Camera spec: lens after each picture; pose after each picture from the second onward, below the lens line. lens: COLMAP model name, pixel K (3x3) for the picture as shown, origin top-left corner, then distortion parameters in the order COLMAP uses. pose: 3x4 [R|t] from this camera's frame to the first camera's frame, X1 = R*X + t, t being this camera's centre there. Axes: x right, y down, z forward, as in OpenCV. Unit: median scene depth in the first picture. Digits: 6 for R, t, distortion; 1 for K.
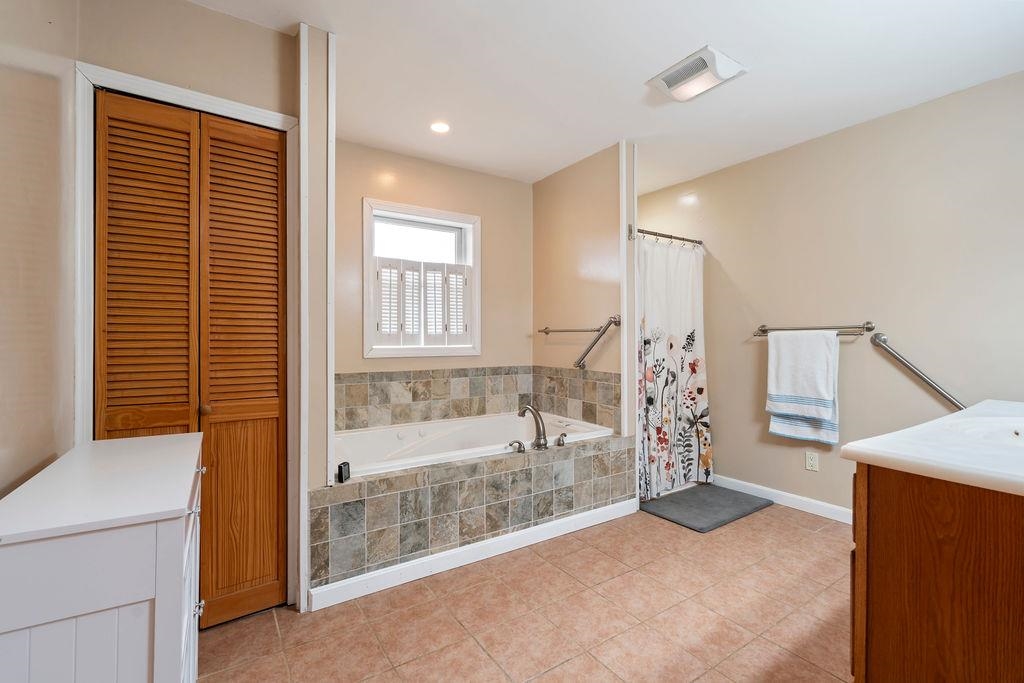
lens RADIAL K [[450.9, 0, 512.9], [0, 450.9, 337.8], [0, 0, 1]] dist [-0.008494, 0.002789]
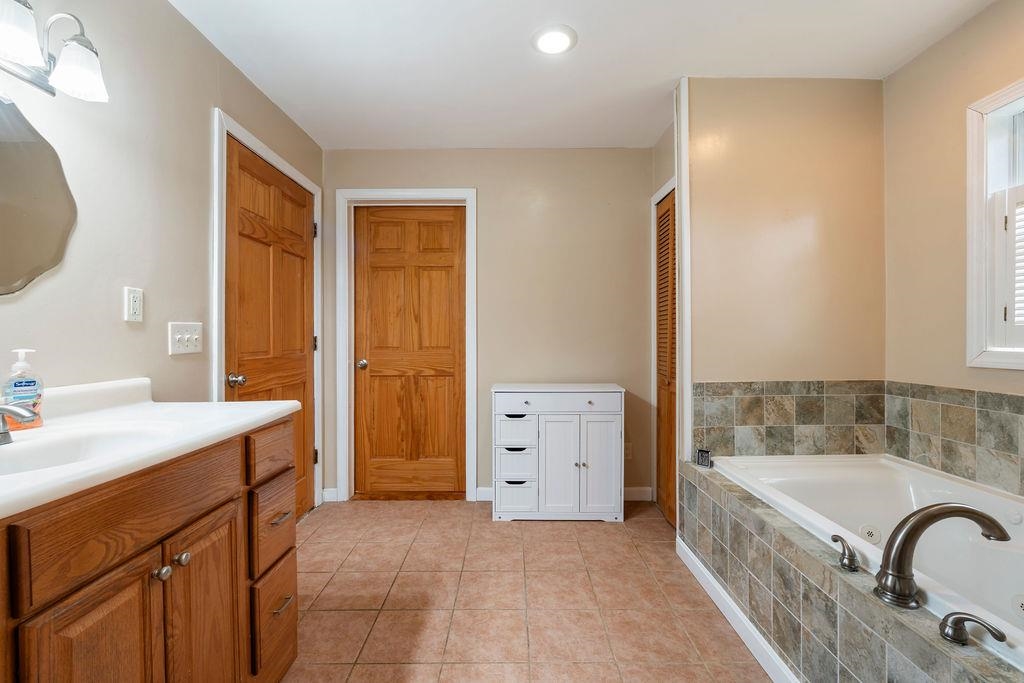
lens RADIAL K [[450.9, 0, 512.9], [0, 450.9, 342.1], [0, 0, 1]] dist [-0.008494, 0.002789]
pose [[-0.559379, 0.011817, -0.828828, 0.517581], [0.007589, 0.999929, 0.009135, 0.000719], [0.828877, -0.001180, -0.559429, 0.803746]]
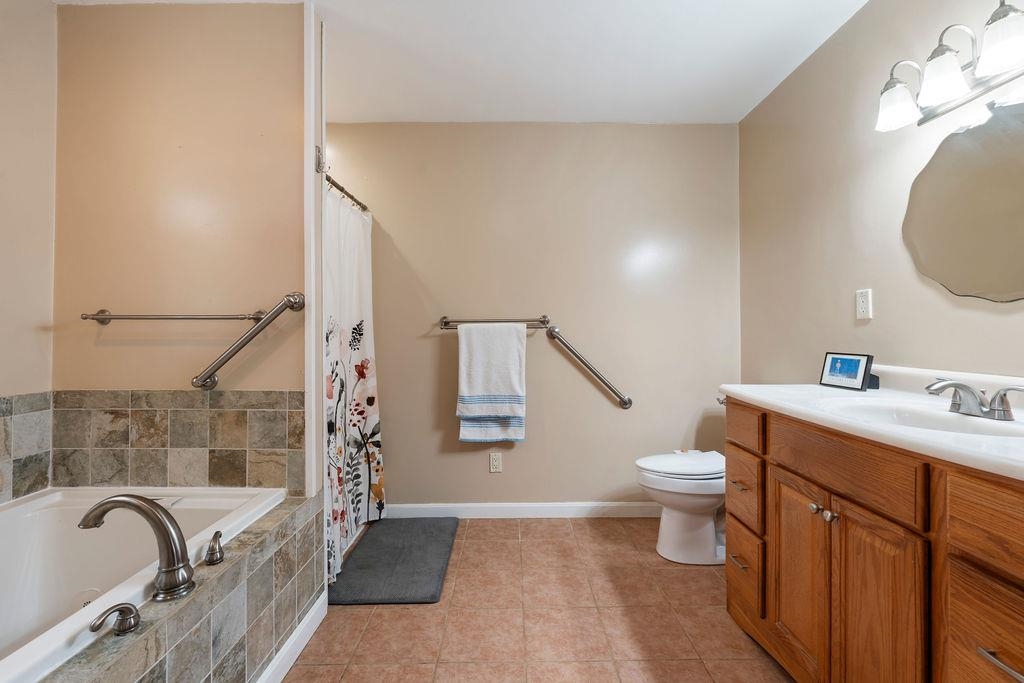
lens RADIAL K [[450.9, 0, 512.2], [0, 450.9, 326.0], [0, 0, 1]] dist [-0.008494, 0.002789]
pose [[0.554181, 0.009848, 0.832338, -0.098207], [0.001749, 0.999914, -0.012996, 0.001547], [-0.832394, 0.008658, 0.554116, 0.428283]]
